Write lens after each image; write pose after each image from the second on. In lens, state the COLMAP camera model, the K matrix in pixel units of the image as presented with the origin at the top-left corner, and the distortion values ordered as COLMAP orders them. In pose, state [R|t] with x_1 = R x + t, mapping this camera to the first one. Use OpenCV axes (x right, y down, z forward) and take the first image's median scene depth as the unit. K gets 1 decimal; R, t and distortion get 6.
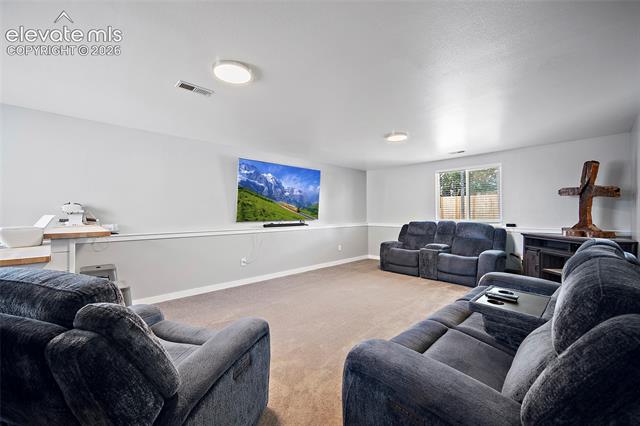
lens RADIAL K [[264.1, 0, 313.1], [0, 264.1, 210.8], [0, 0, 1]] dist [0.000898, 0.000285]
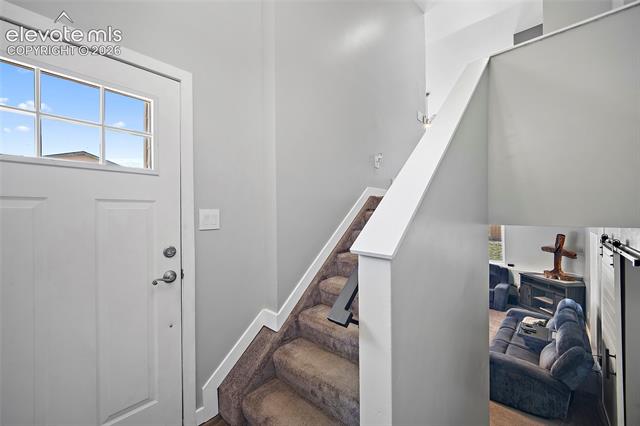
lens RADIAL K [[255.2, 0, 321.5], [0, 255.2, 217.3], [0, 0, 1]] dist [0.000185, 0.000081]
pose [[0.997456, -0.009680, 0.070628, -0.585357], [0.008977, 0.999907, 0.010267, -0.326367], [-0.070721, -0.009607, 0.997450, -0.514860]]
